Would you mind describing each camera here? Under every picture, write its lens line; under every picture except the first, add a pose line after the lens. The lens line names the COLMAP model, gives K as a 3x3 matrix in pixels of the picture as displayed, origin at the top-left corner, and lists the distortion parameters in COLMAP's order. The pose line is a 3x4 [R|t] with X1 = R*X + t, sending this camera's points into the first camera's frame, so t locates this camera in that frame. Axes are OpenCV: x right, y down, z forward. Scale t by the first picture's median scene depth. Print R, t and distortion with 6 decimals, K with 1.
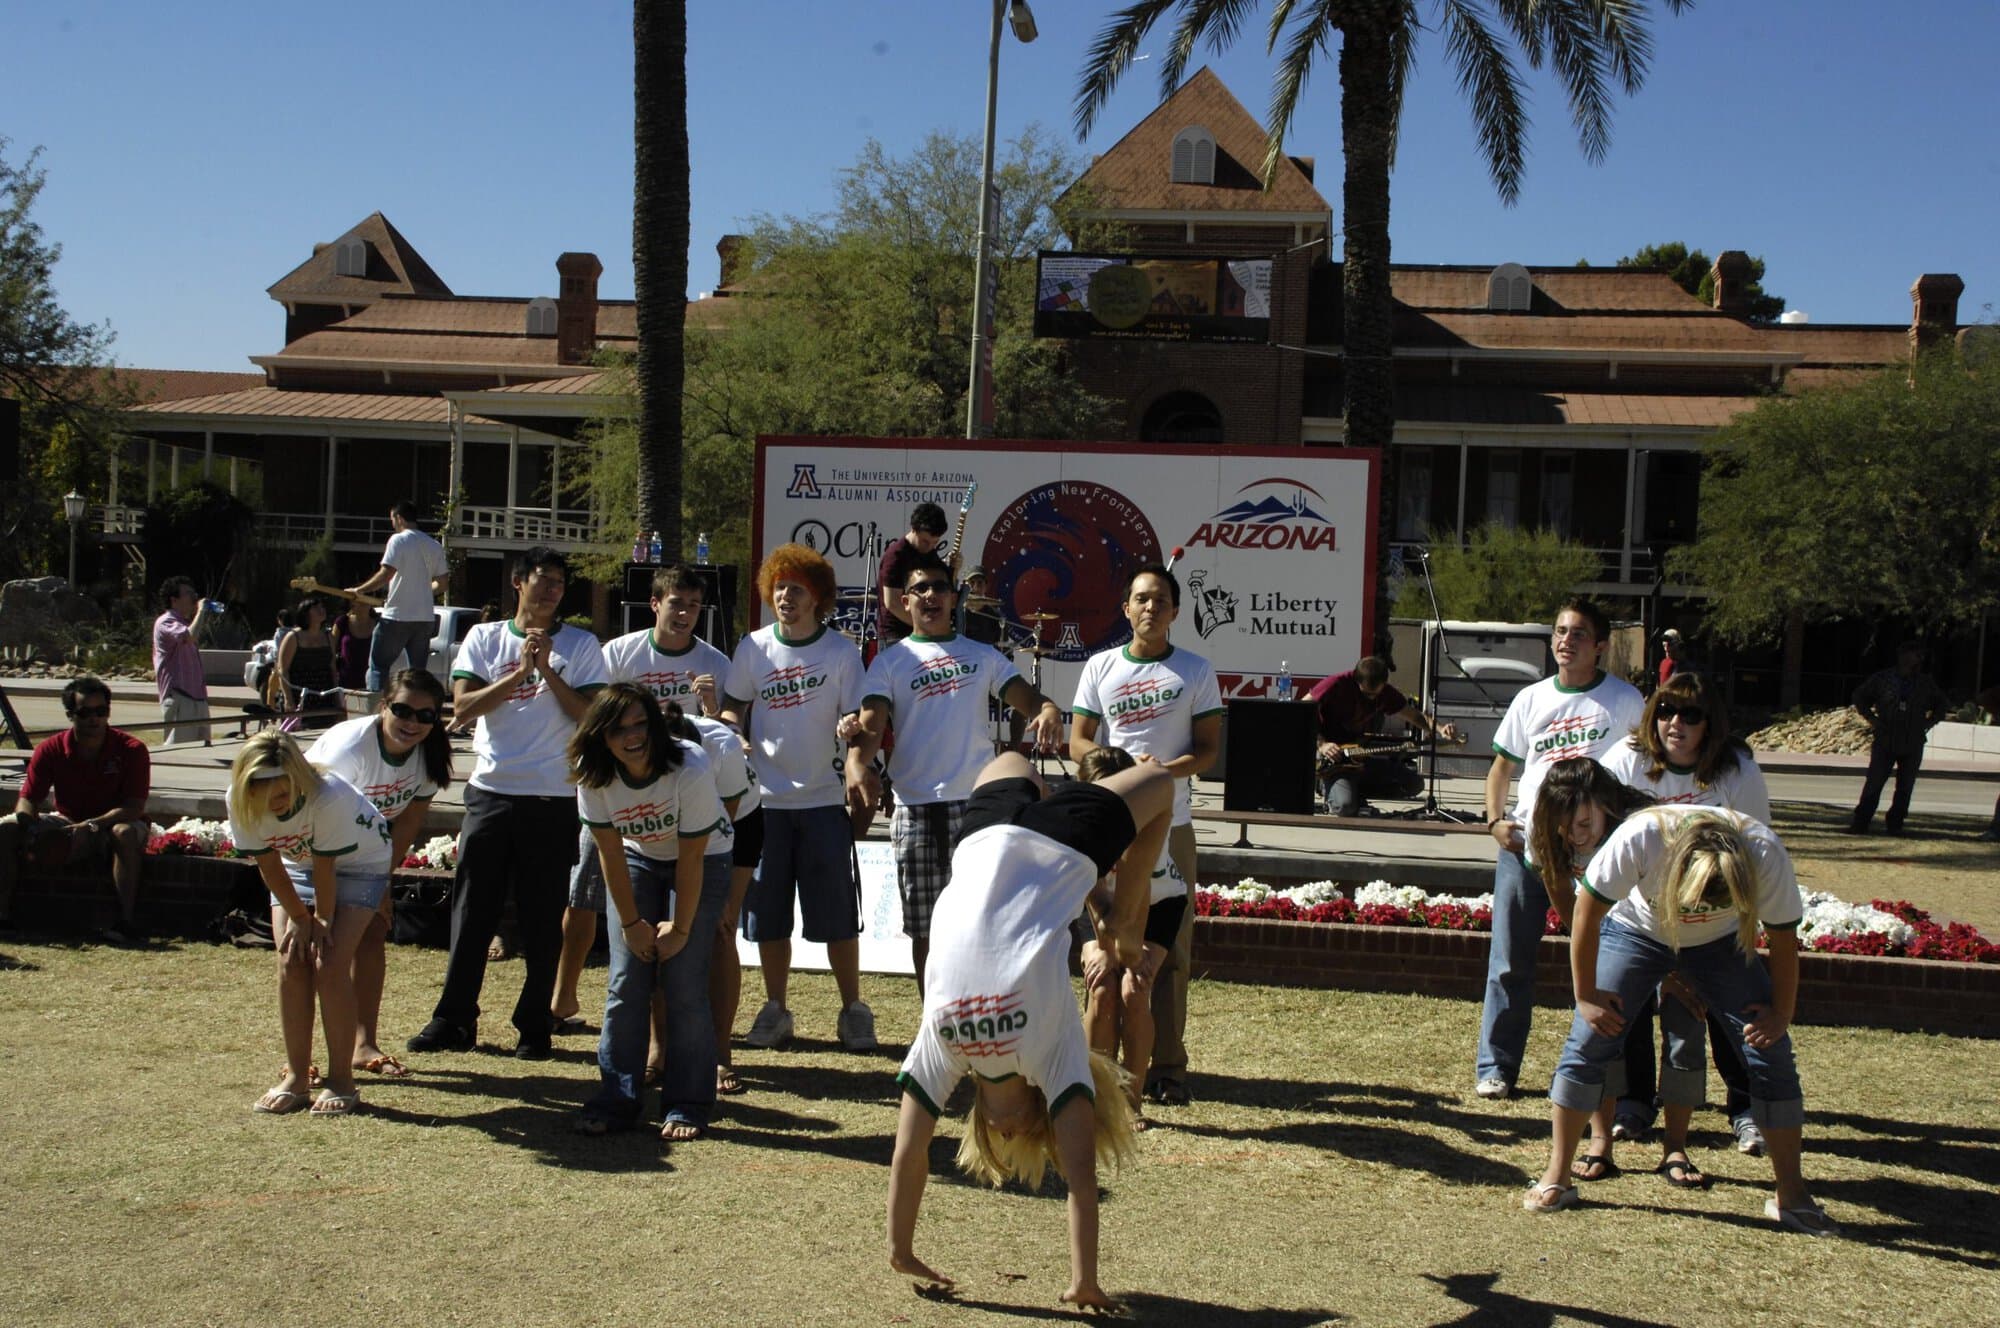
lens RADIAL K [[2302.4, 0, 1006.9], [0, 2302.4, 677.2], [0, 0, 1]] dist [0.039788, 0.298967]
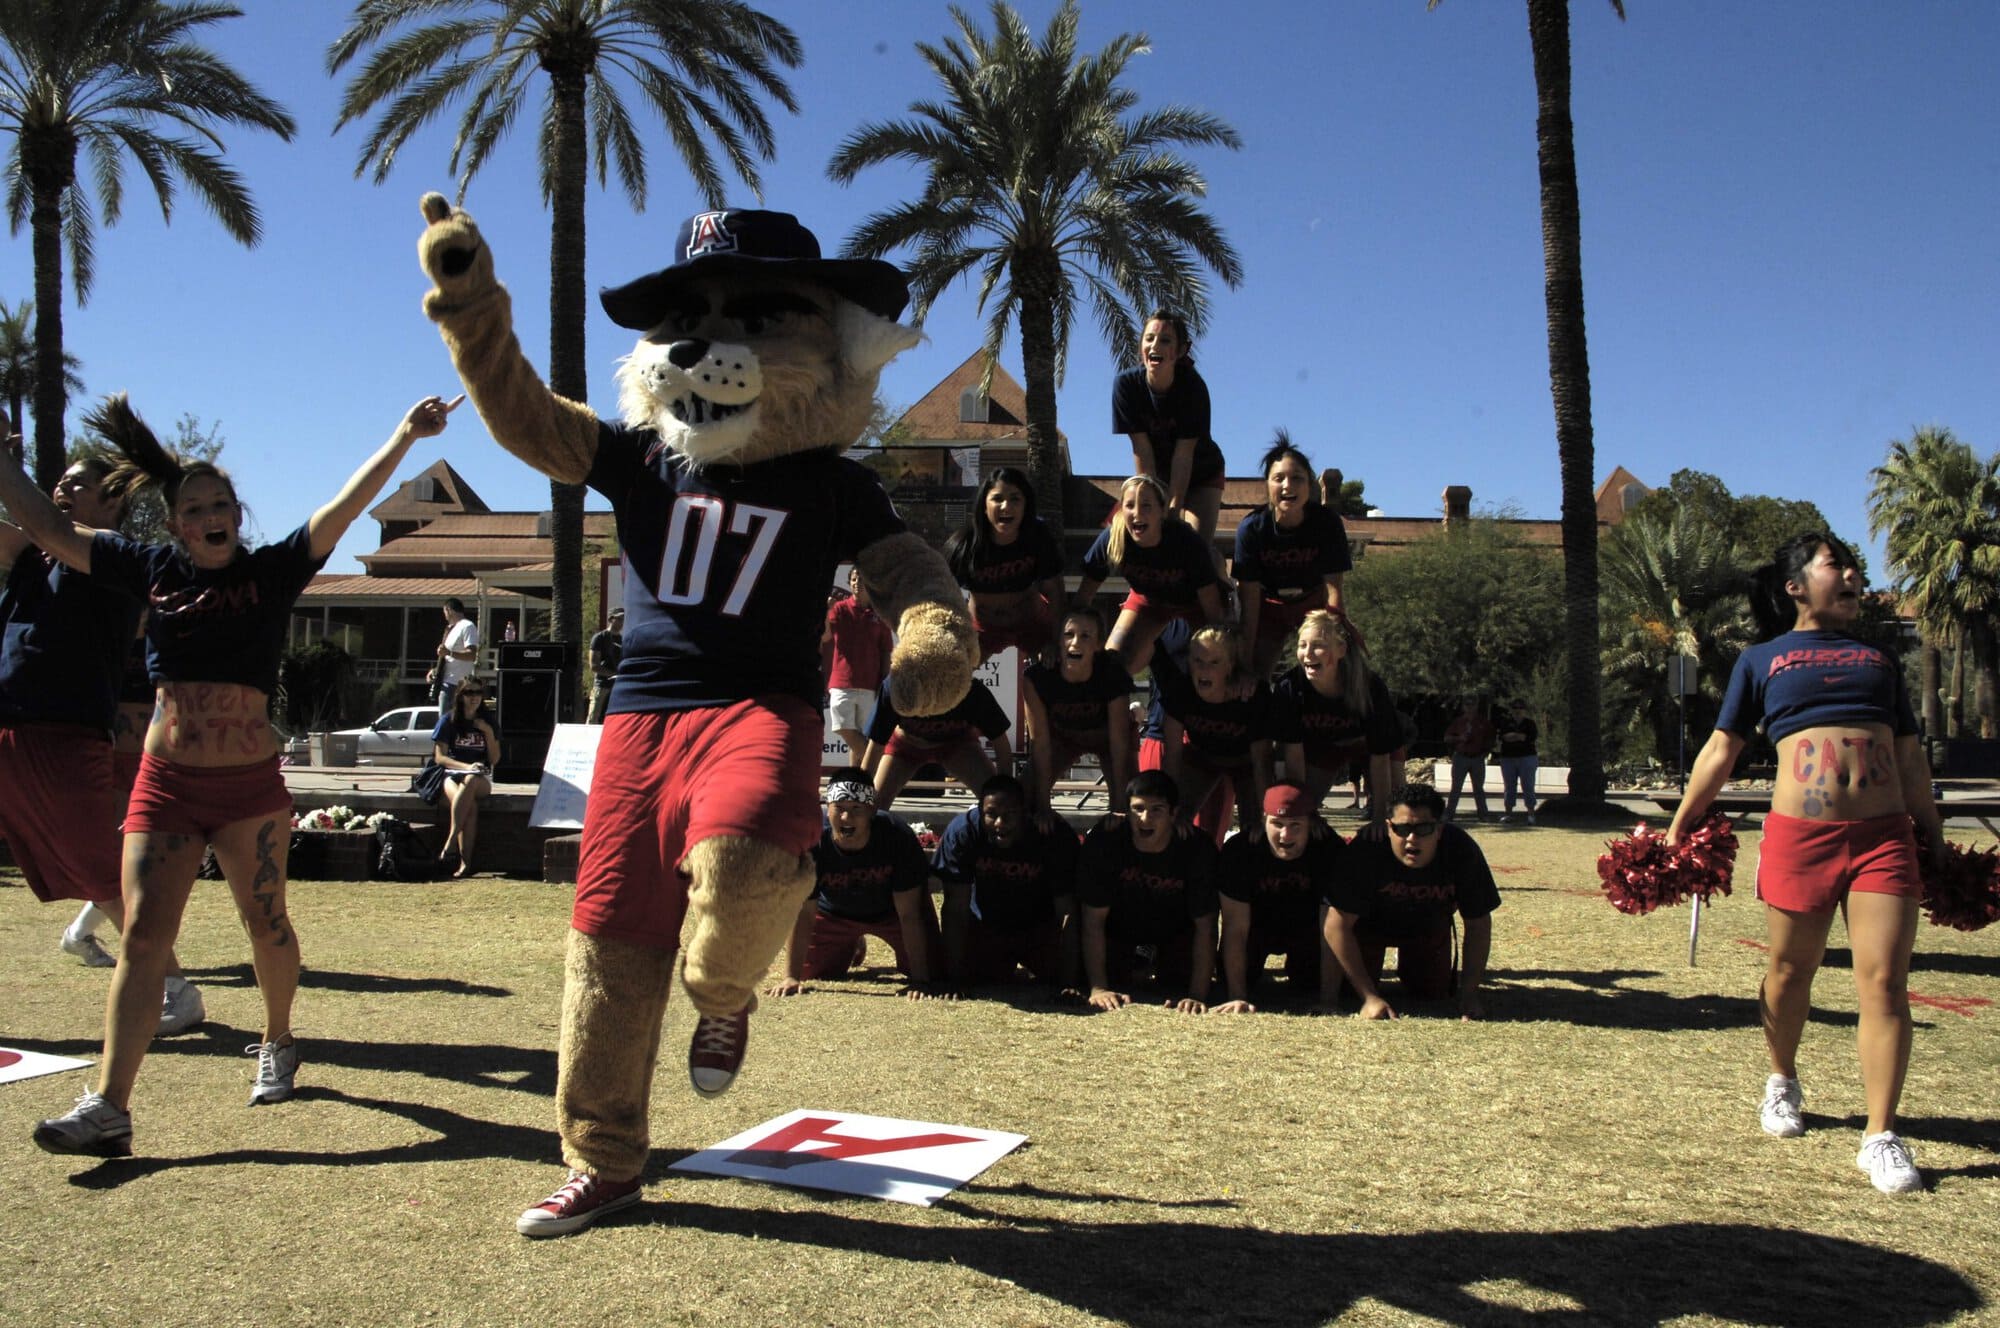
lens RADIAL K [[1562.9, 0, 996.2], [0, 1562.9, 680.8], [0, 0, 1]] dist [-0.161125, 0.116081]
pose [[0.997616, -0.021036, 0.065721, 0.025371], [0.024850, 0.998022, -0.057752, 0.011774], [-0.064376, 0.059248, 0.996165, 0.006382]]
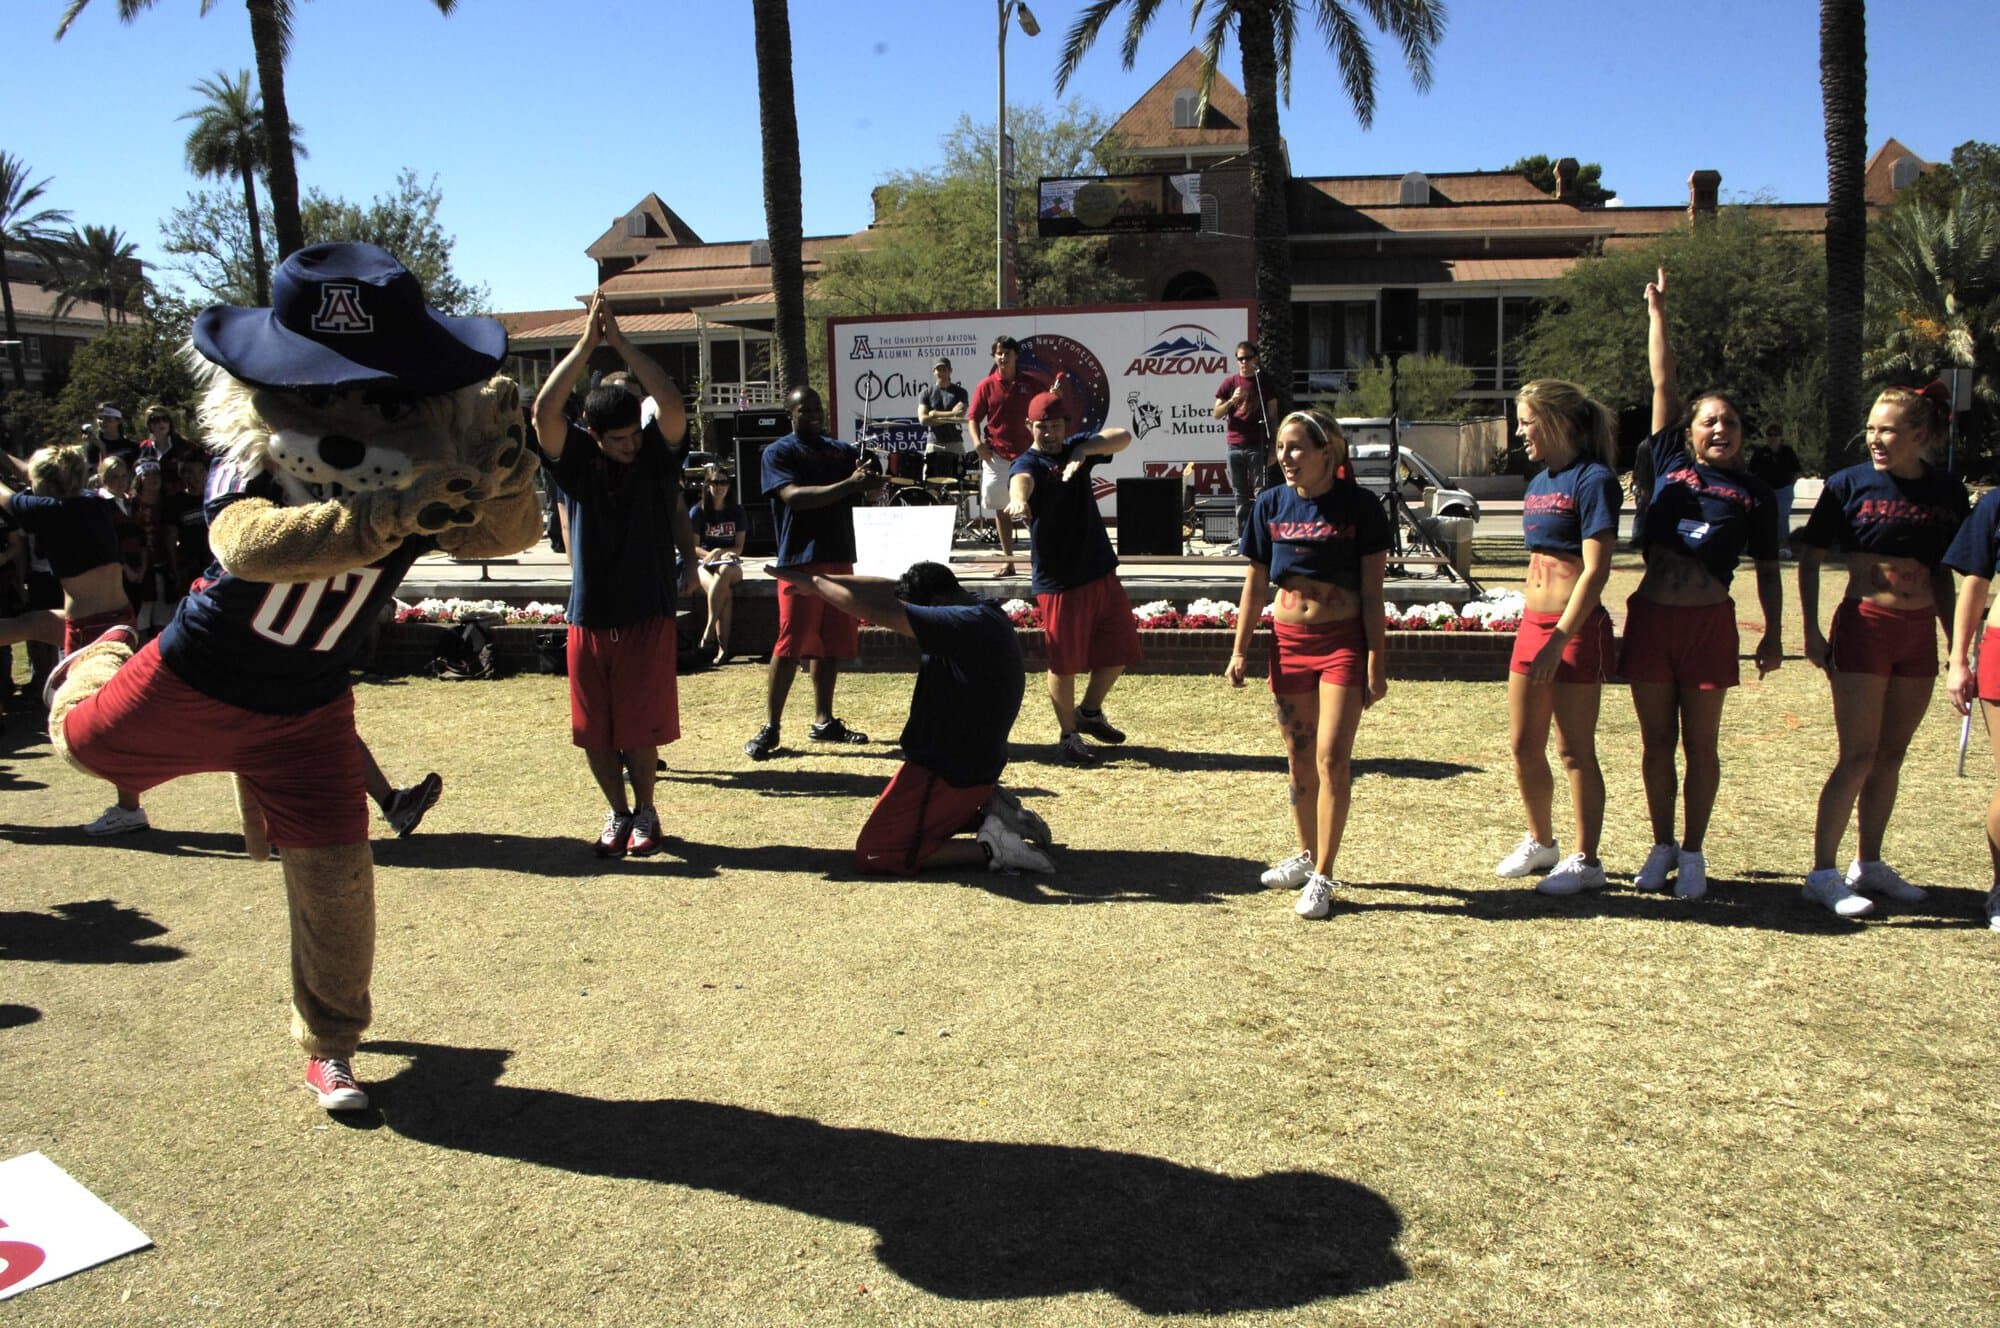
lens RADIAL K [[1562.6, 0, 994.6], [0, 1562.6, 672.5], [0, 0, 1]] dist [-0.170059, 0.127641]
pose [[0.995416, -0.047910, -0.082779, 0.022959], [0.057638, 0.991169, 0.119427, 0.002153], [0.076326, -0.123651, 0.989386, 0.004774]]
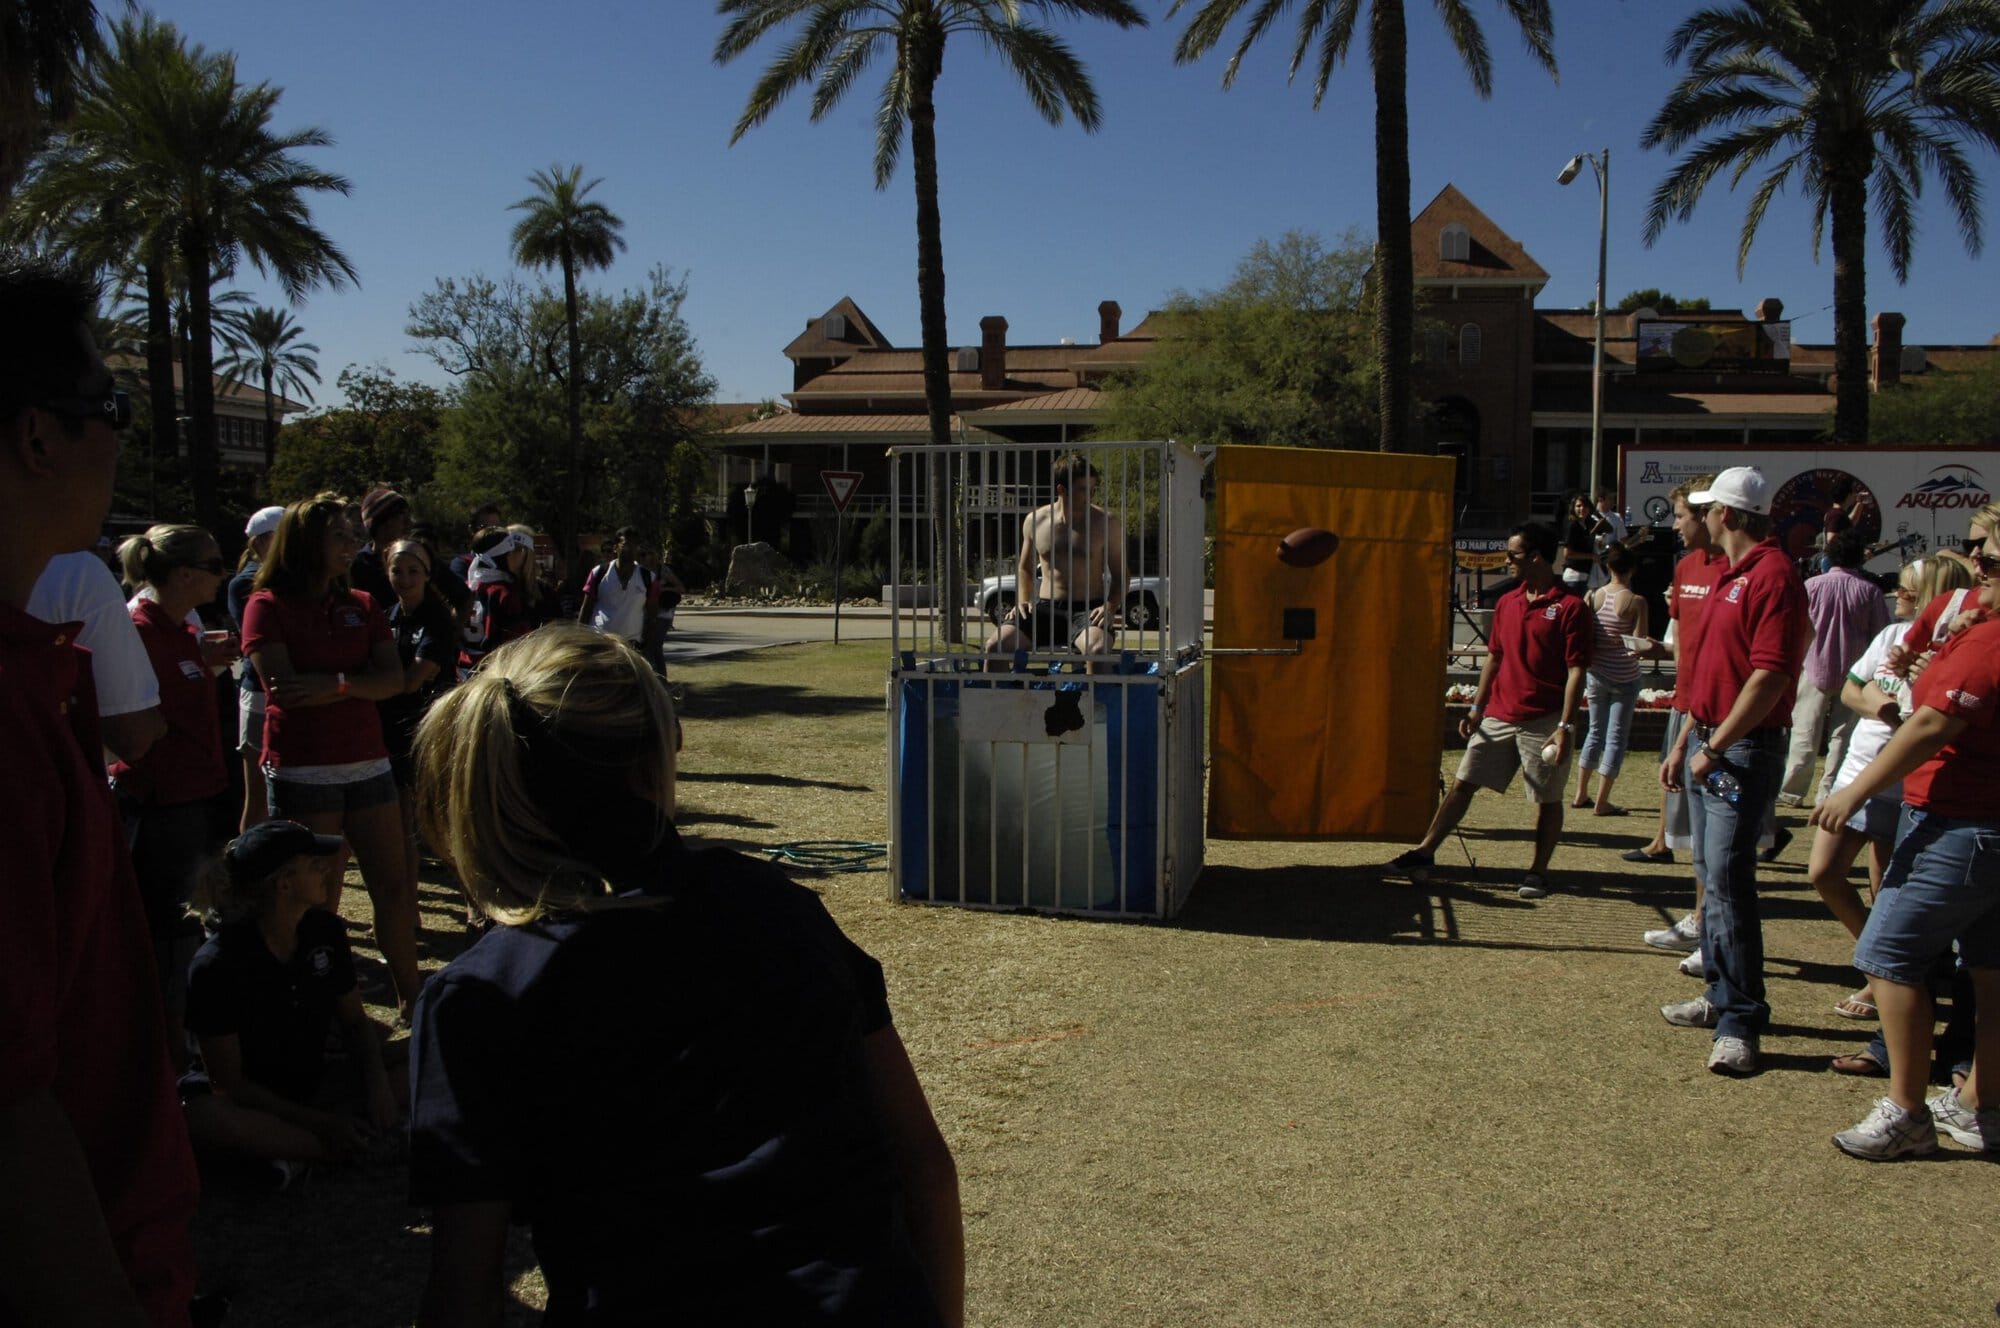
lens RADIAL K [[1562.6, 0, 994.6], [0, 1562.6, 672.5], [0, 0, 1]] dist [-0.170059, 0.127641]
pose [[0.997486, -0.026422, -0.065747, -0.166036], [0.029907, 0.998168, 0.052599, -0.004953], [0.064237, -0.054433, 0.996449, -0.034417]]
